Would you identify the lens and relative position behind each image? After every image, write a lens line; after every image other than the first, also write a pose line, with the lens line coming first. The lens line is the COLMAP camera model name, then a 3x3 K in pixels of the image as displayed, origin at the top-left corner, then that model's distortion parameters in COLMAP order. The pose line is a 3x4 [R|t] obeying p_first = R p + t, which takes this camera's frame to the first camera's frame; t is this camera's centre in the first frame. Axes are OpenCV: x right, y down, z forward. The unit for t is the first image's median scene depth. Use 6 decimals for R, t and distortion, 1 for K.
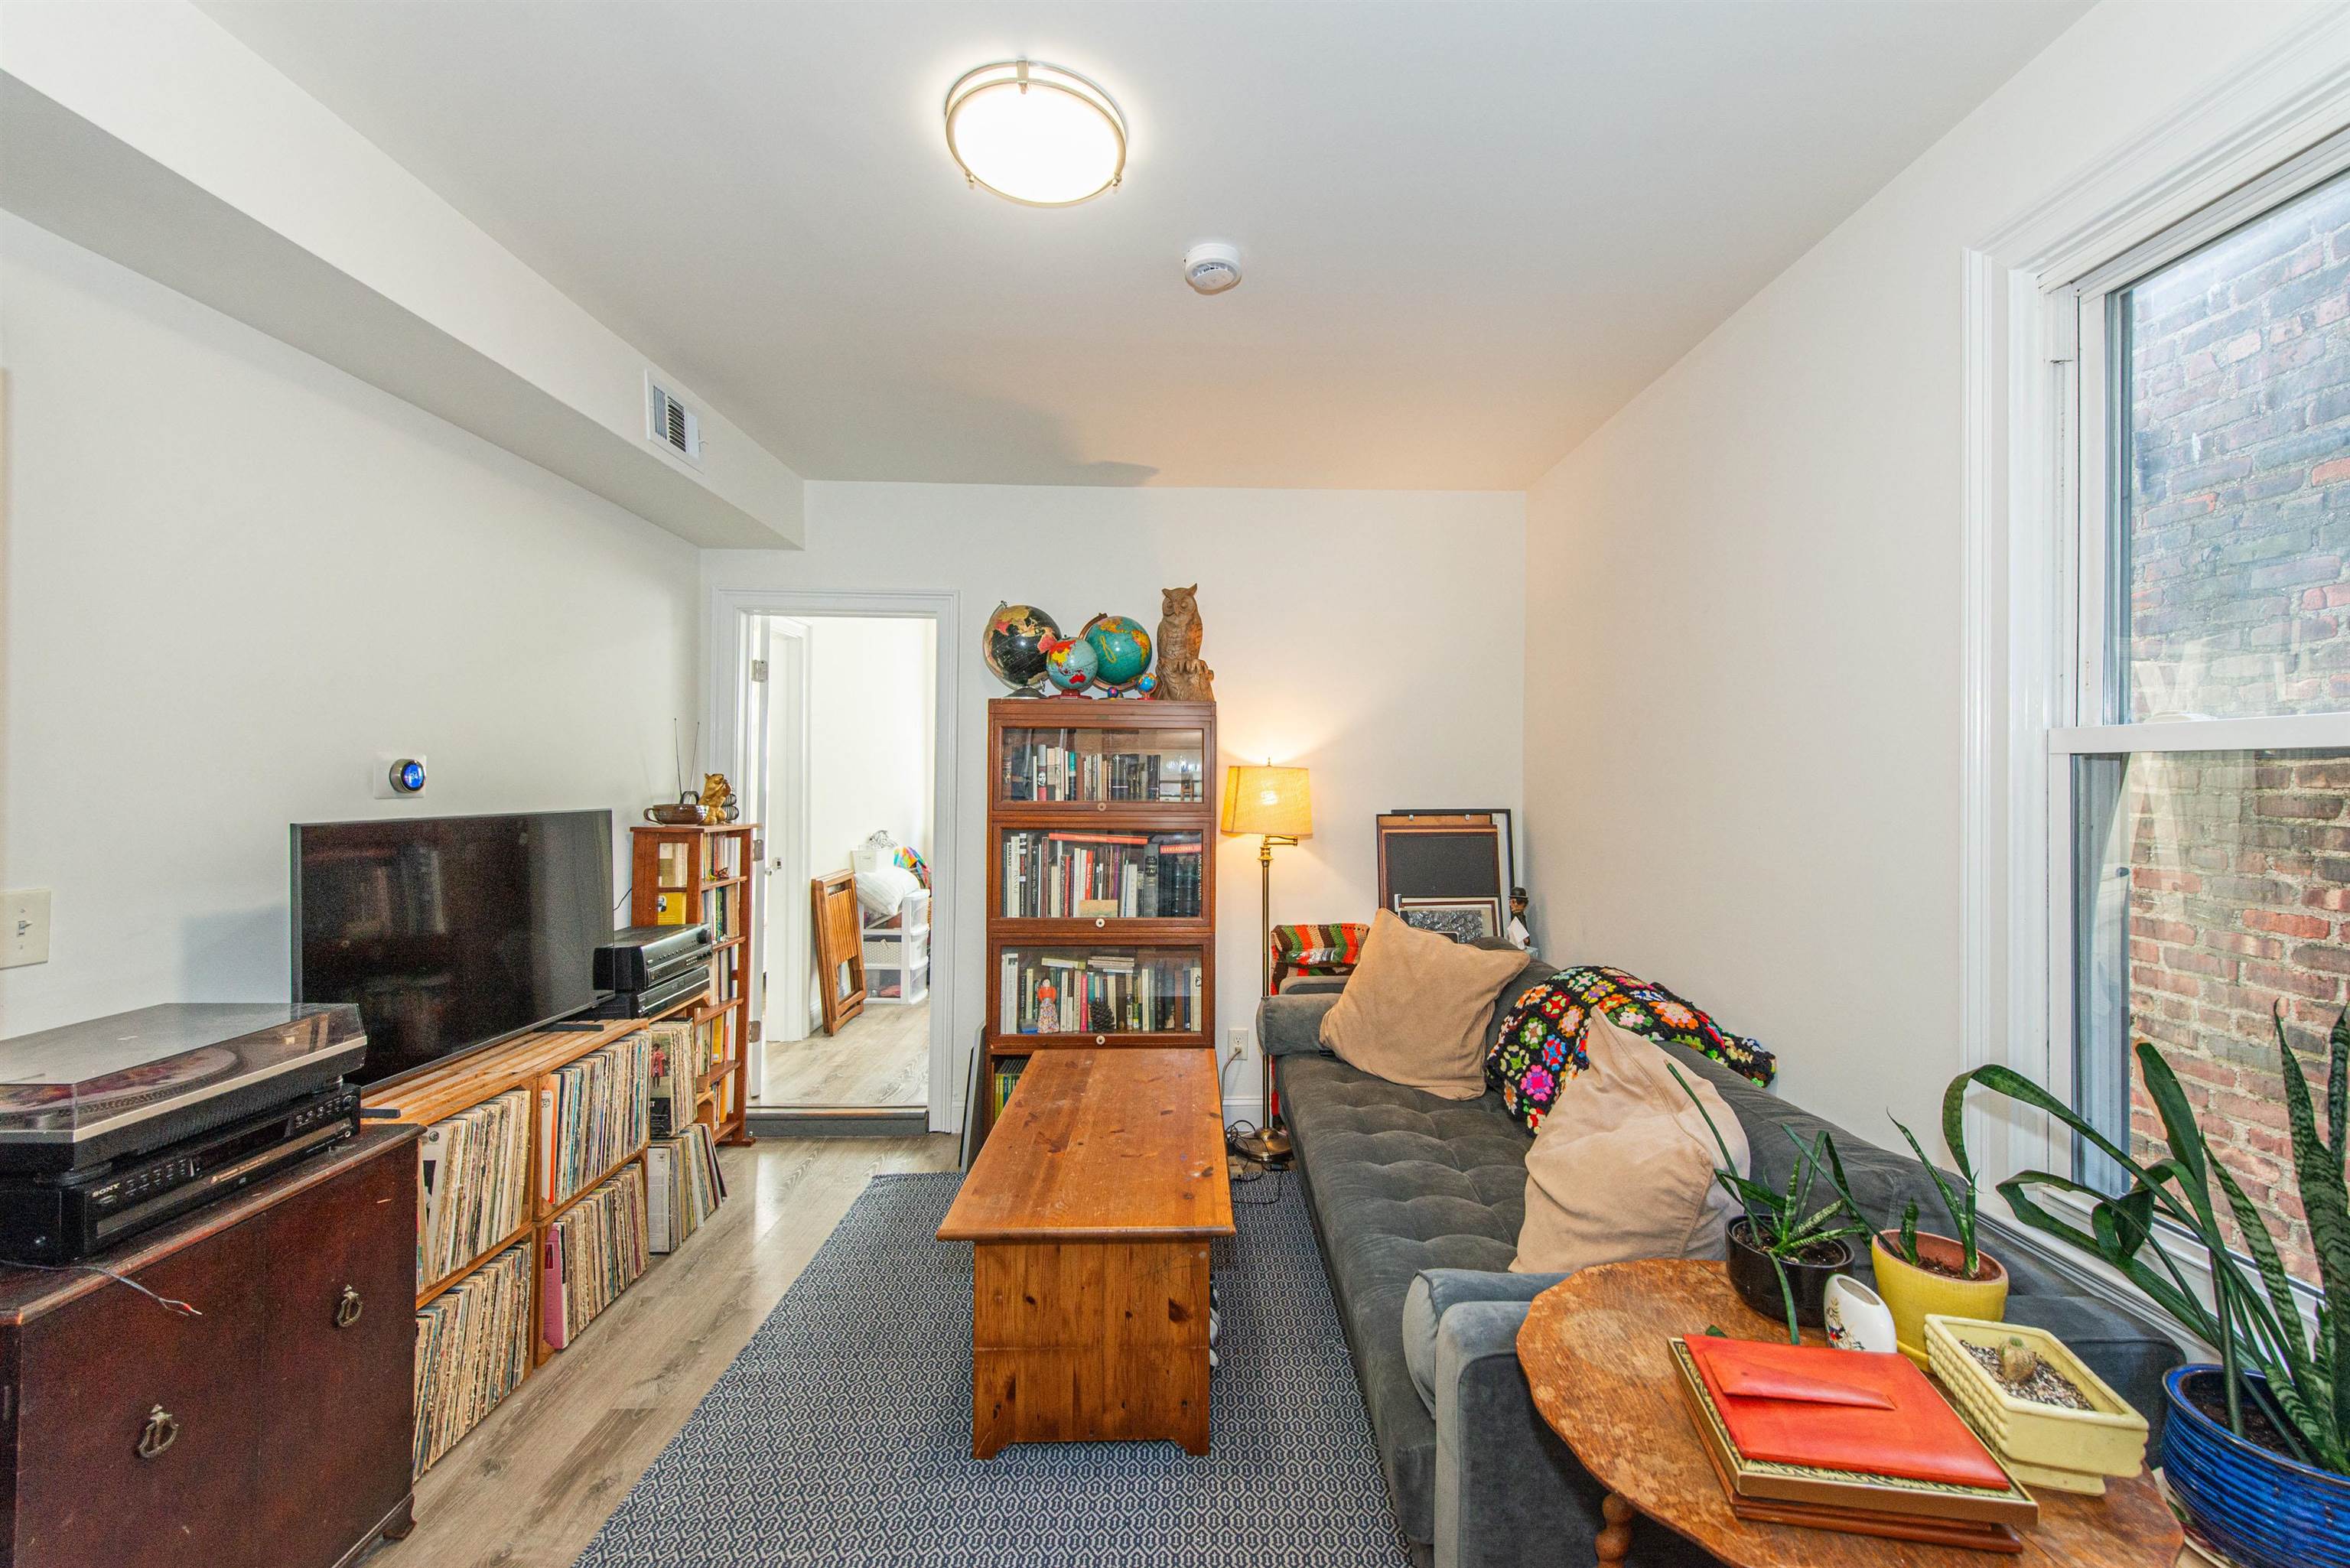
lens RADIAL K [[929.1, 0, 1185.2], [0, 929.1, 772.4], [0, 0, 1]] dist [0.019046, -0.006575]
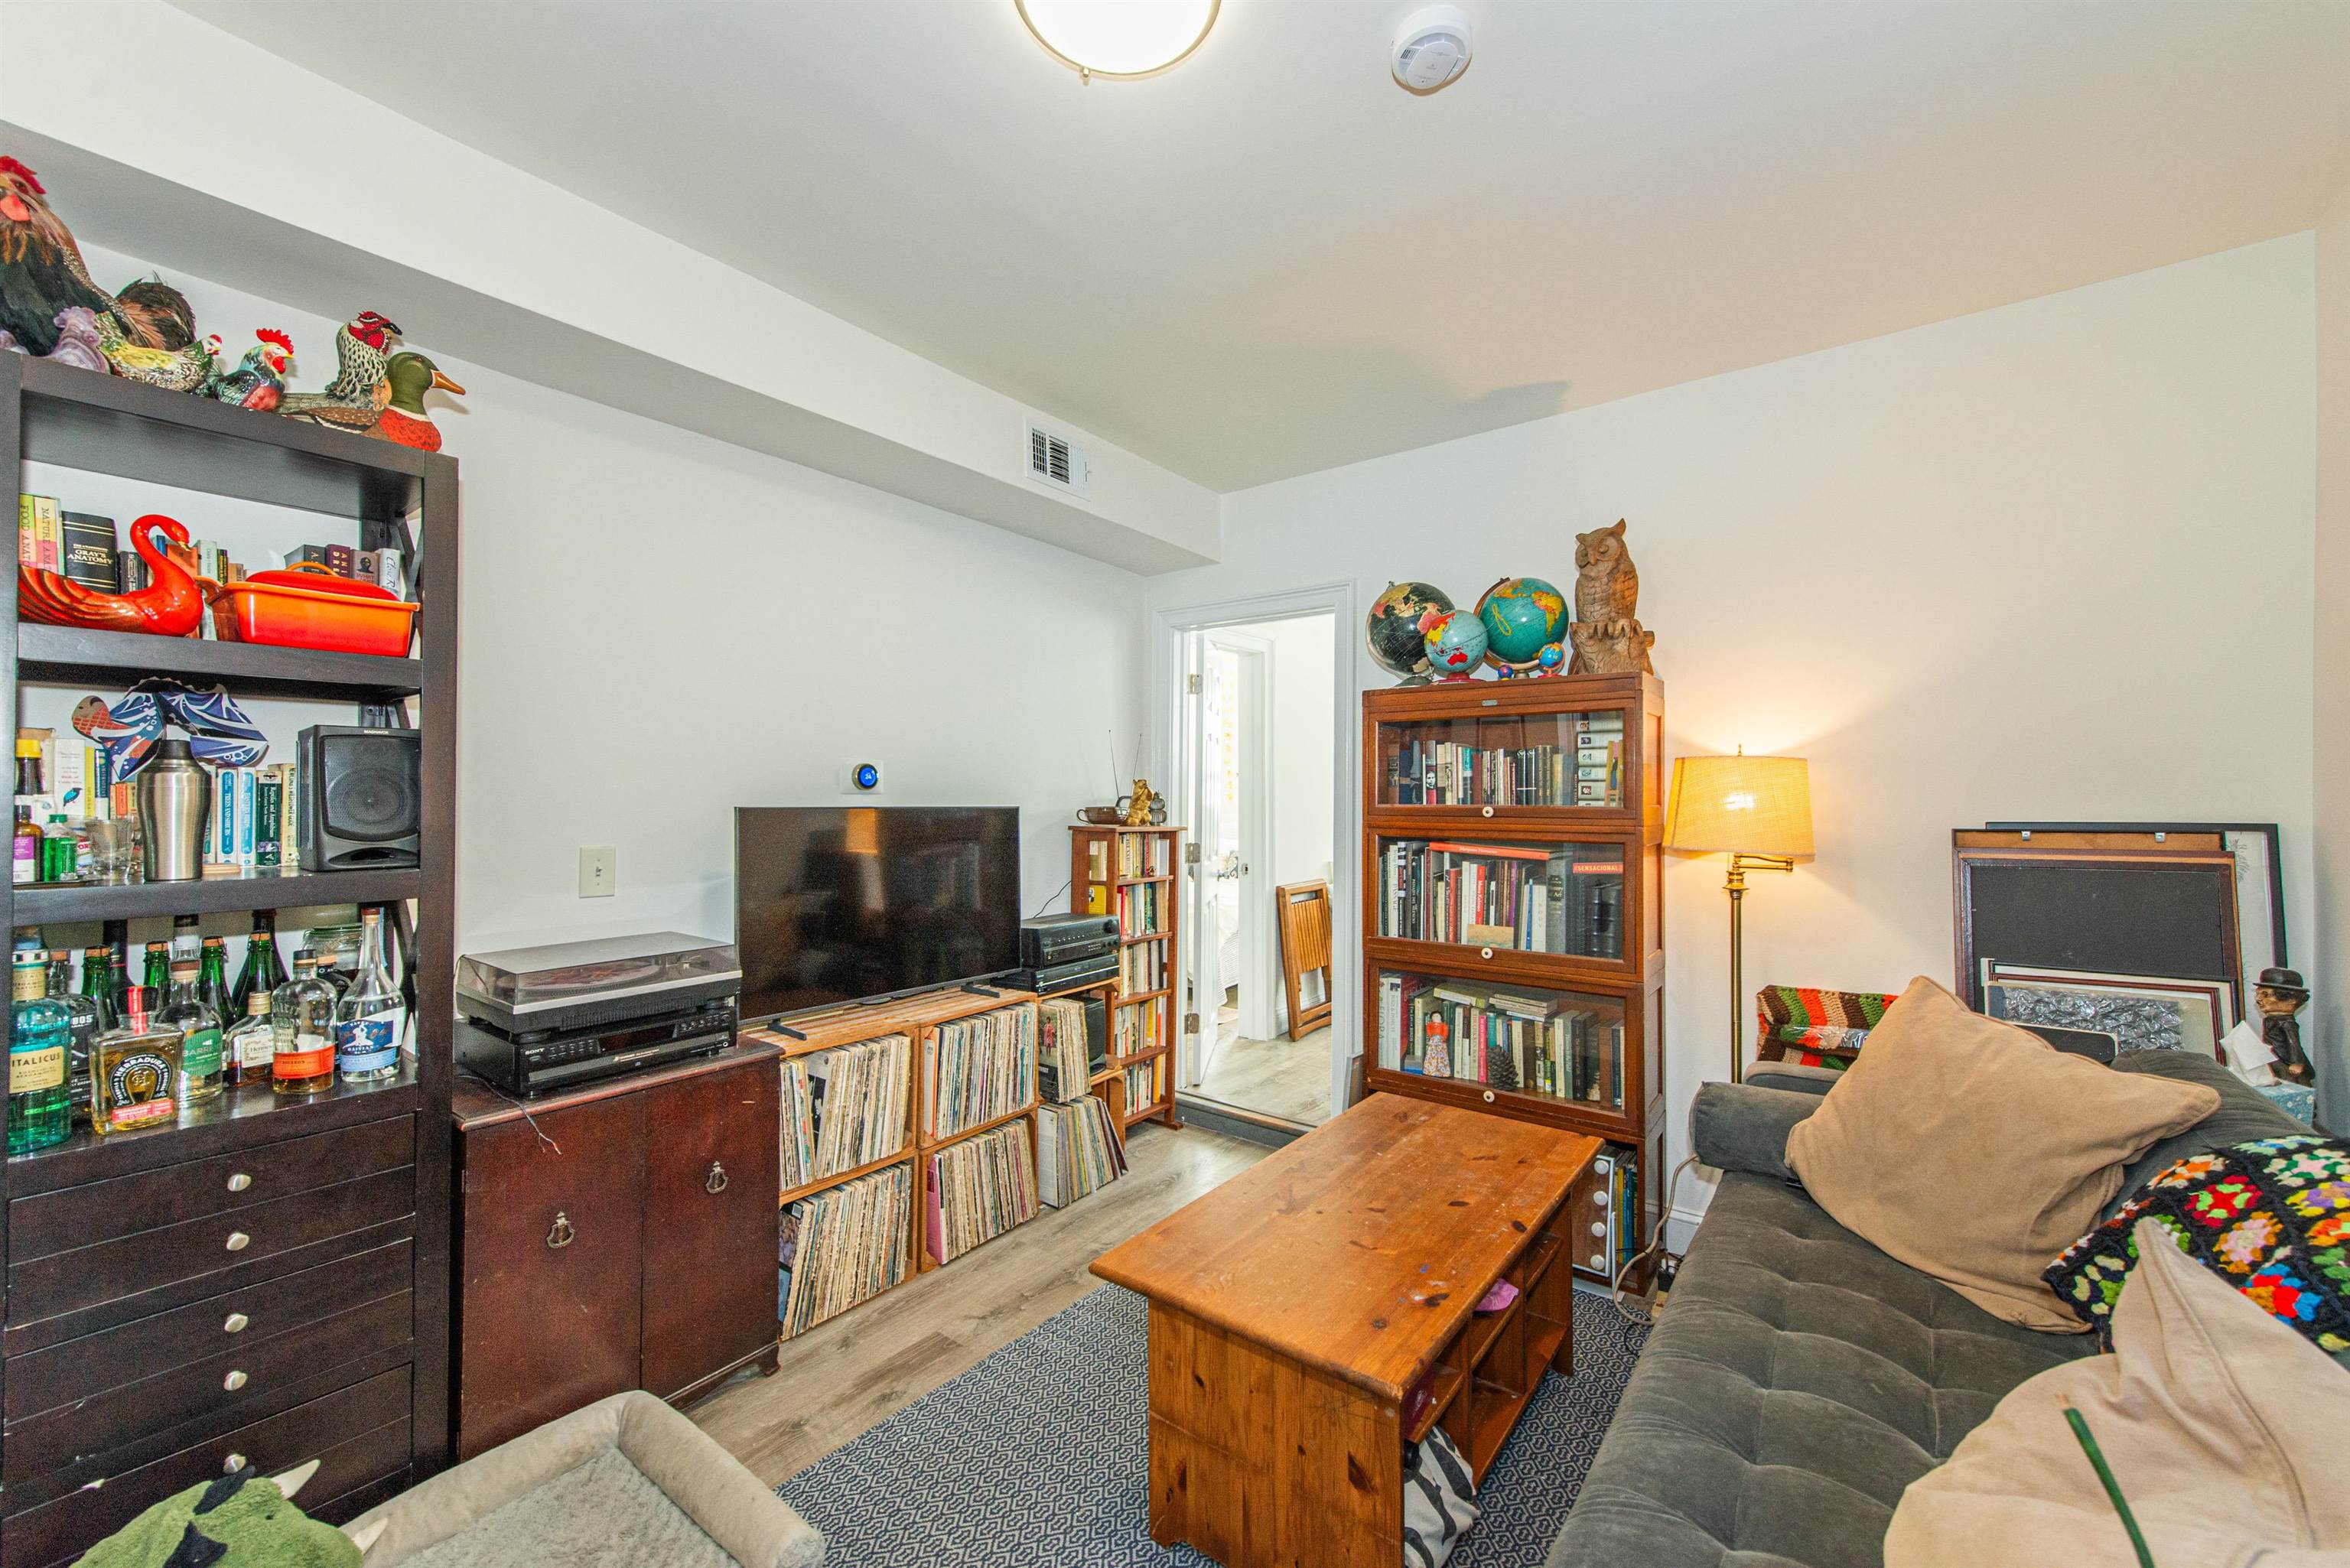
lens RADIAL K [[914.6, 0, 1163.6], [0, 914.6, 790.4], [0, 0, 1]] dist [0.016478, -0.005182]
pose [[0.787982, -0.006560, -0.615663, 0.220278], [0.003160, 0.999973, -0.006611, 0.027278], [0.615690, 0.003264, 0.787982, 0.224480]]
